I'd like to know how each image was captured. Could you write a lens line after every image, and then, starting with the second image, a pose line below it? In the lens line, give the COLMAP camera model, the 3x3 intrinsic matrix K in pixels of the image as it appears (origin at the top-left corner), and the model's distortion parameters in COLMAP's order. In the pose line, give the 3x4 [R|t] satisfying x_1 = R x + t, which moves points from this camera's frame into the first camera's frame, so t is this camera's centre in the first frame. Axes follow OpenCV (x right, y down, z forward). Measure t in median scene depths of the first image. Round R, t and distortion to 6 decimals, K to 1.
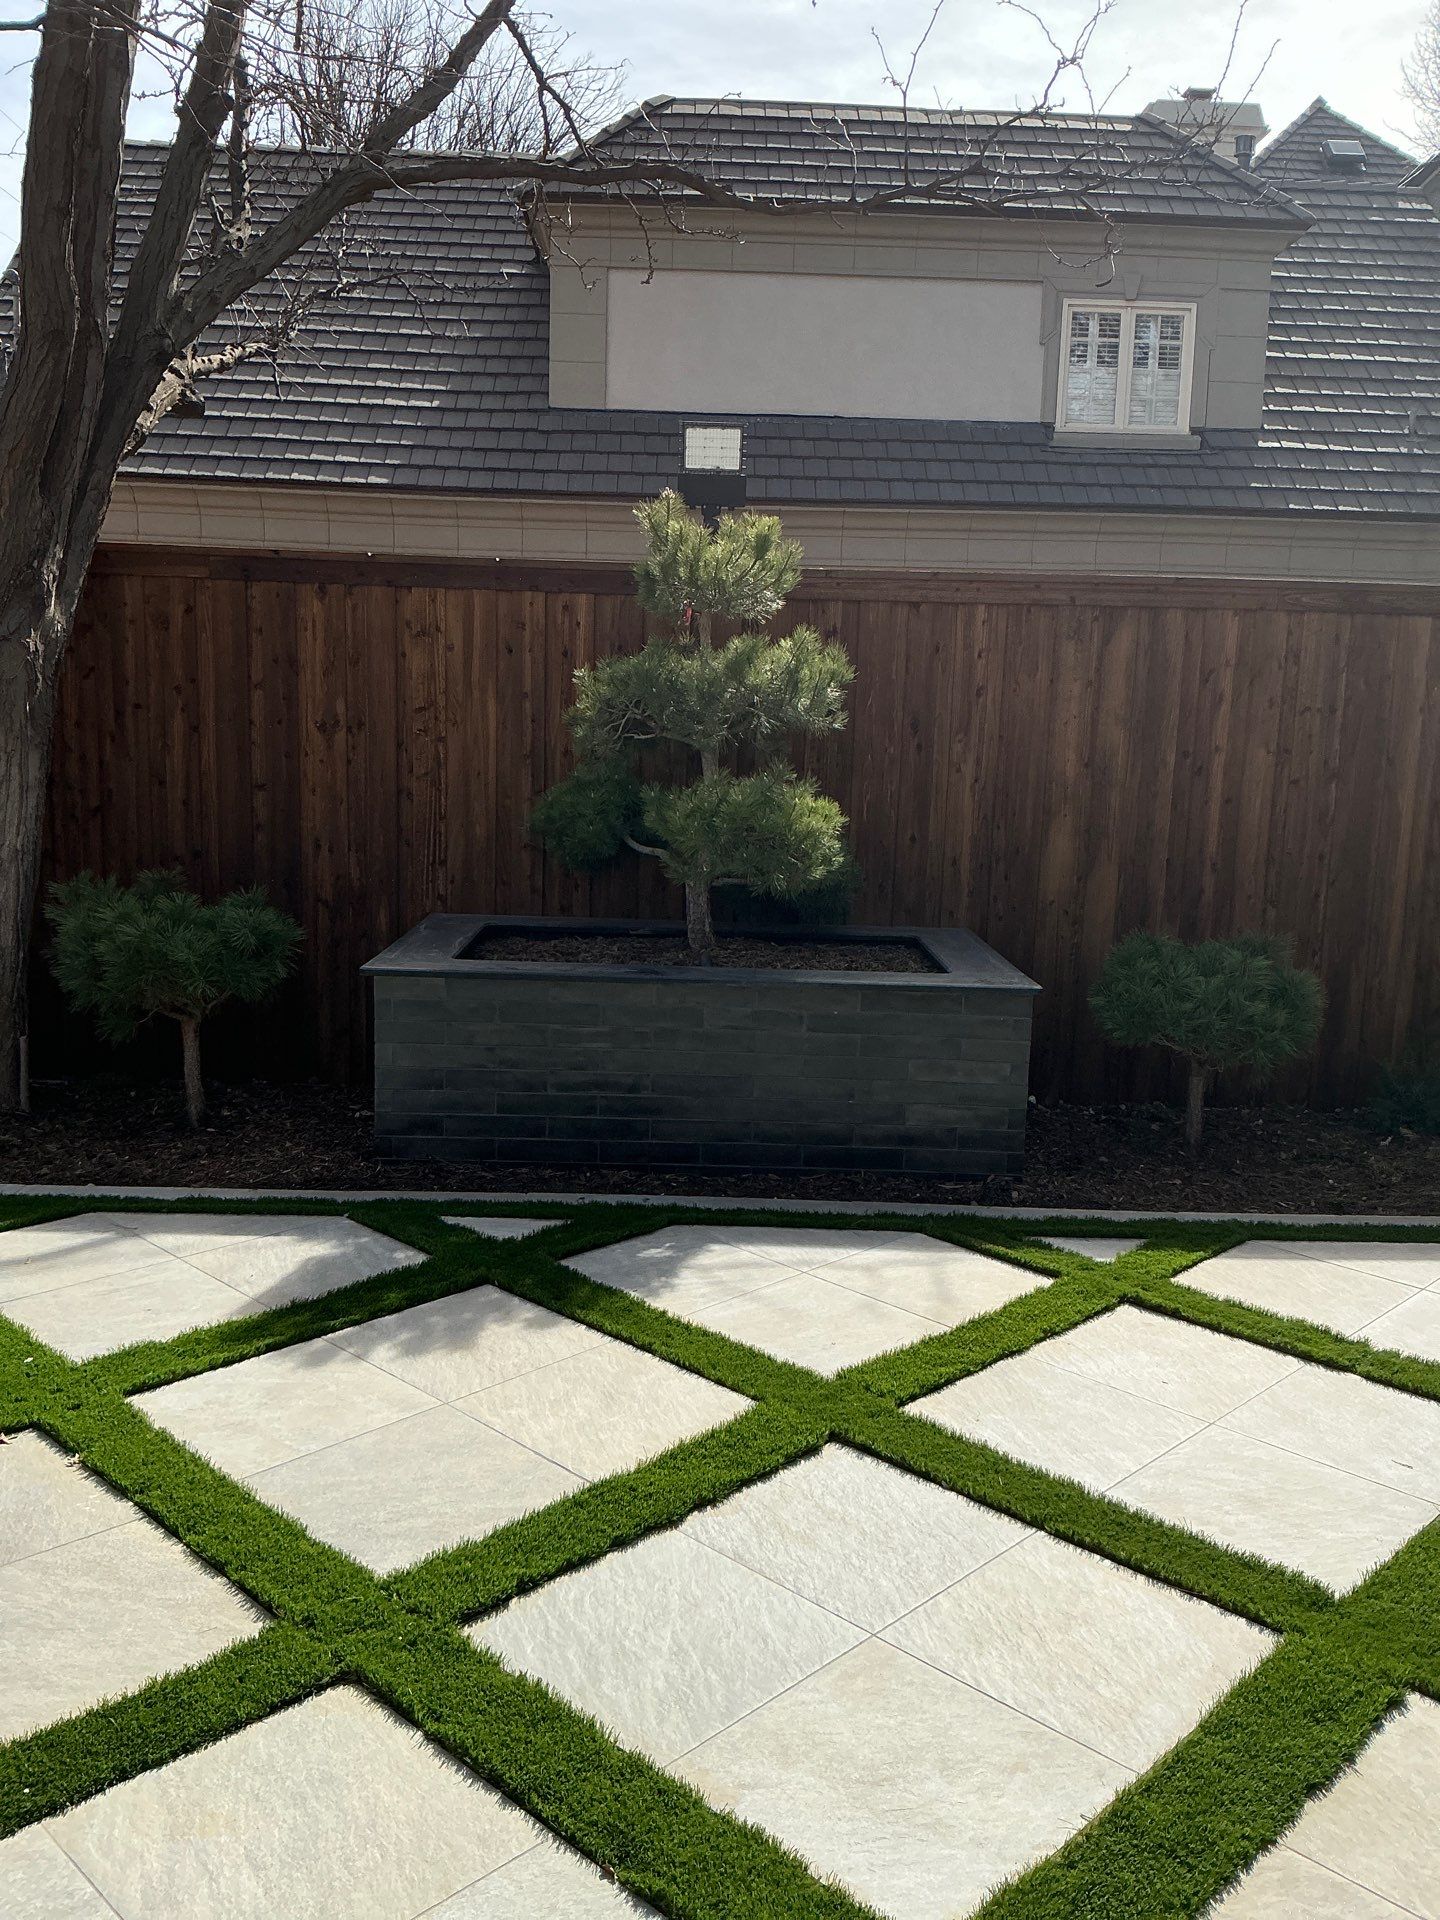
lens RADIAL K [[1604.2, 0, 726.4], [0, 1604.2, 953.1], [0, 0, 1]] dist [0.143646, -0.325226]
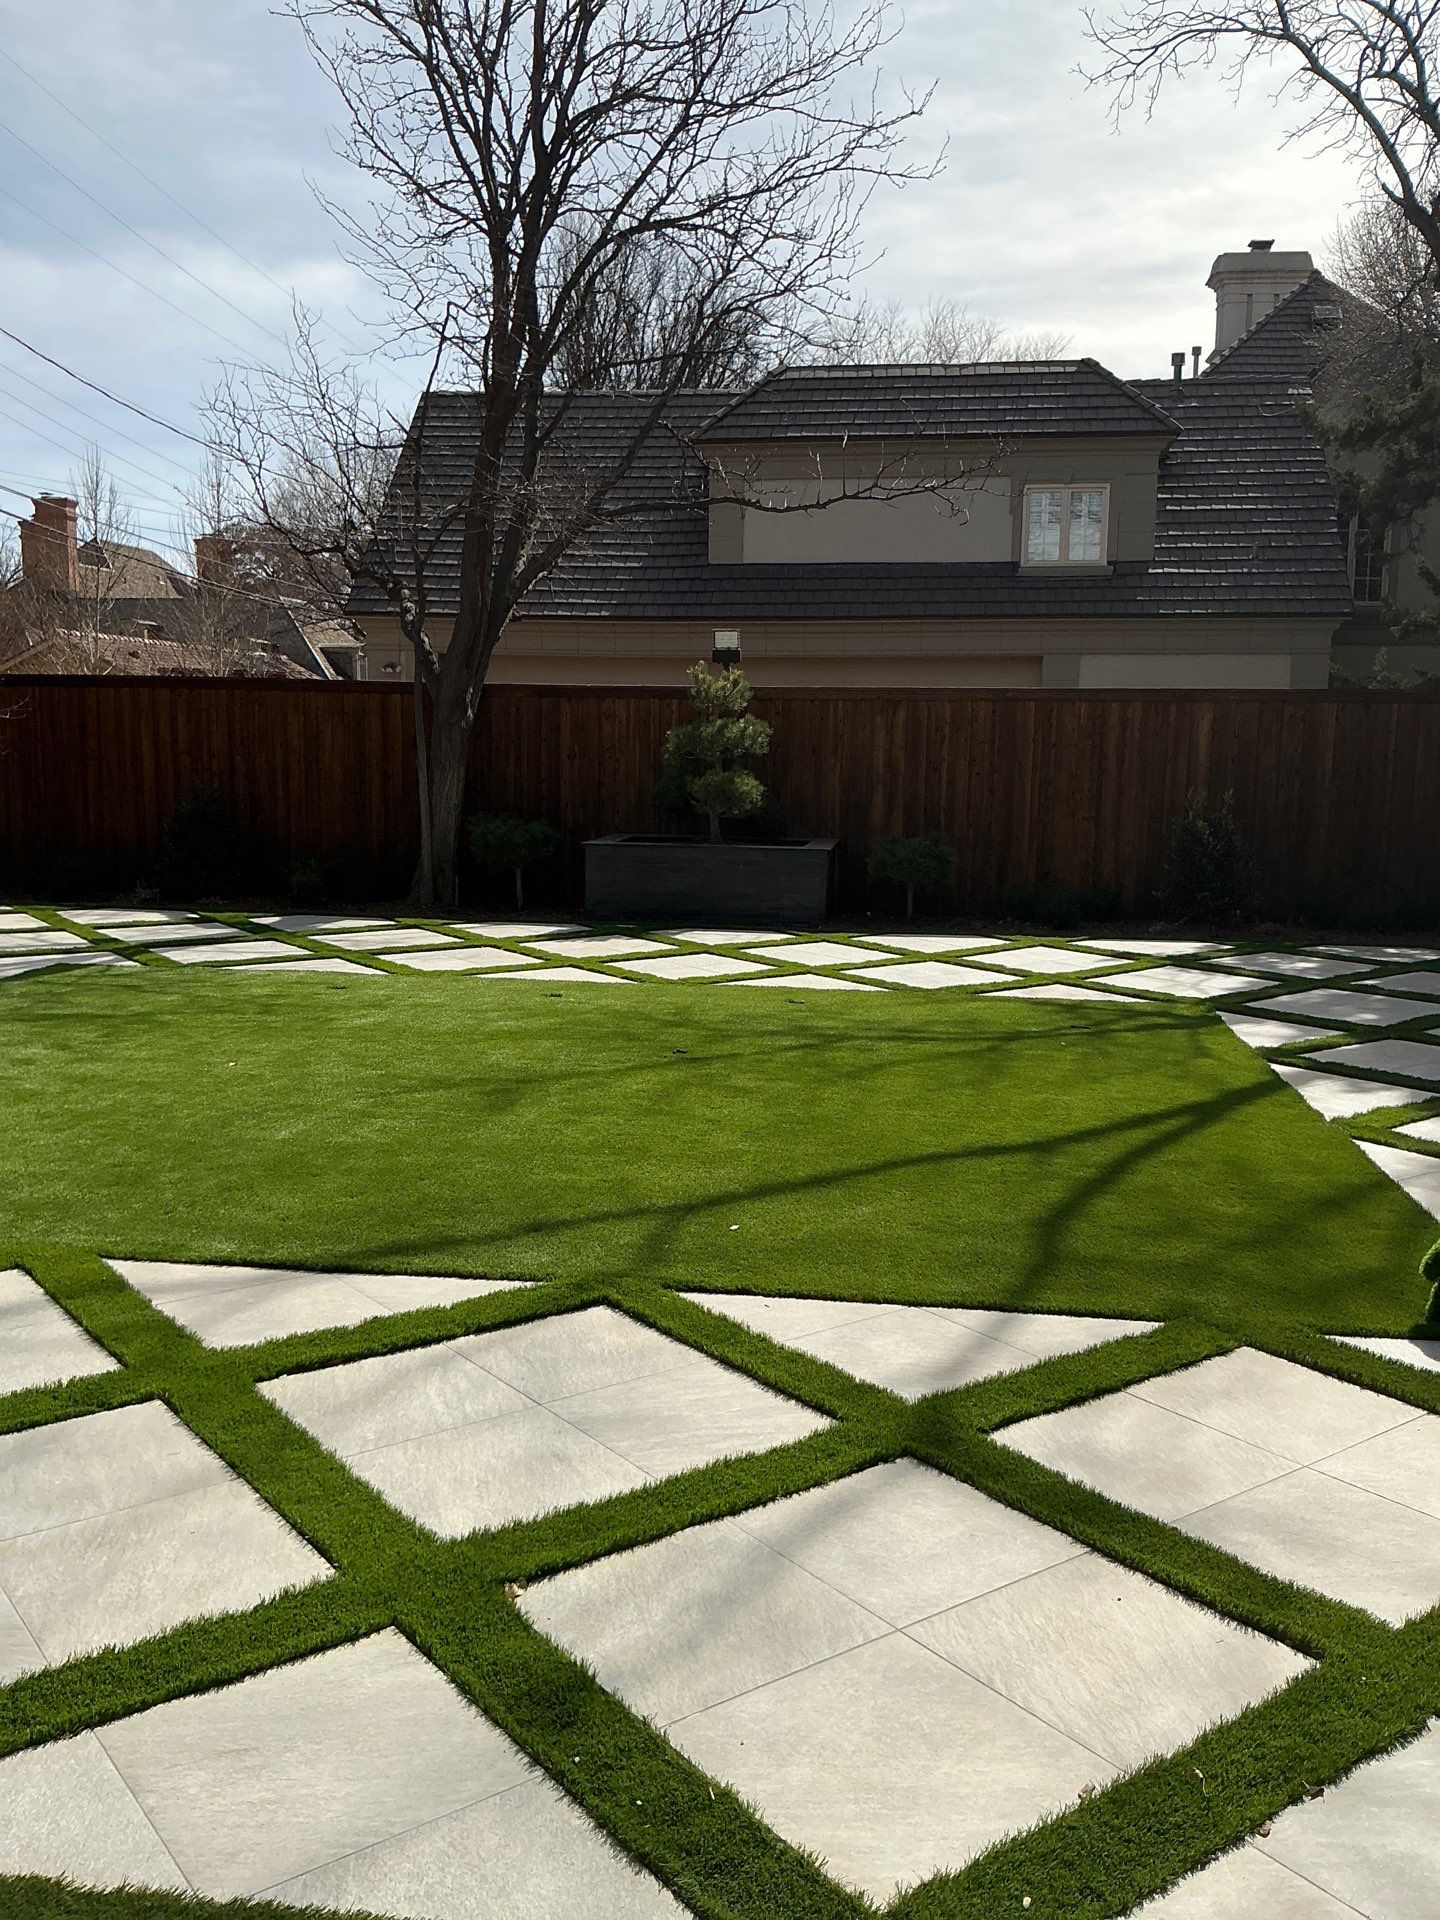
lens RADIAL K [[1604.2, 0, 726.4], [0, 1604.2, 953.1], [0, 0, 1]] dist [0.143646, -0.325226]
pose [[0.988134, 0.003763, -0.153546, 0.350148], [-0.006596, 0.999817, -0.017945, 0.194704], [0.153450, 0.018745, 0.987979, -1.324004]]
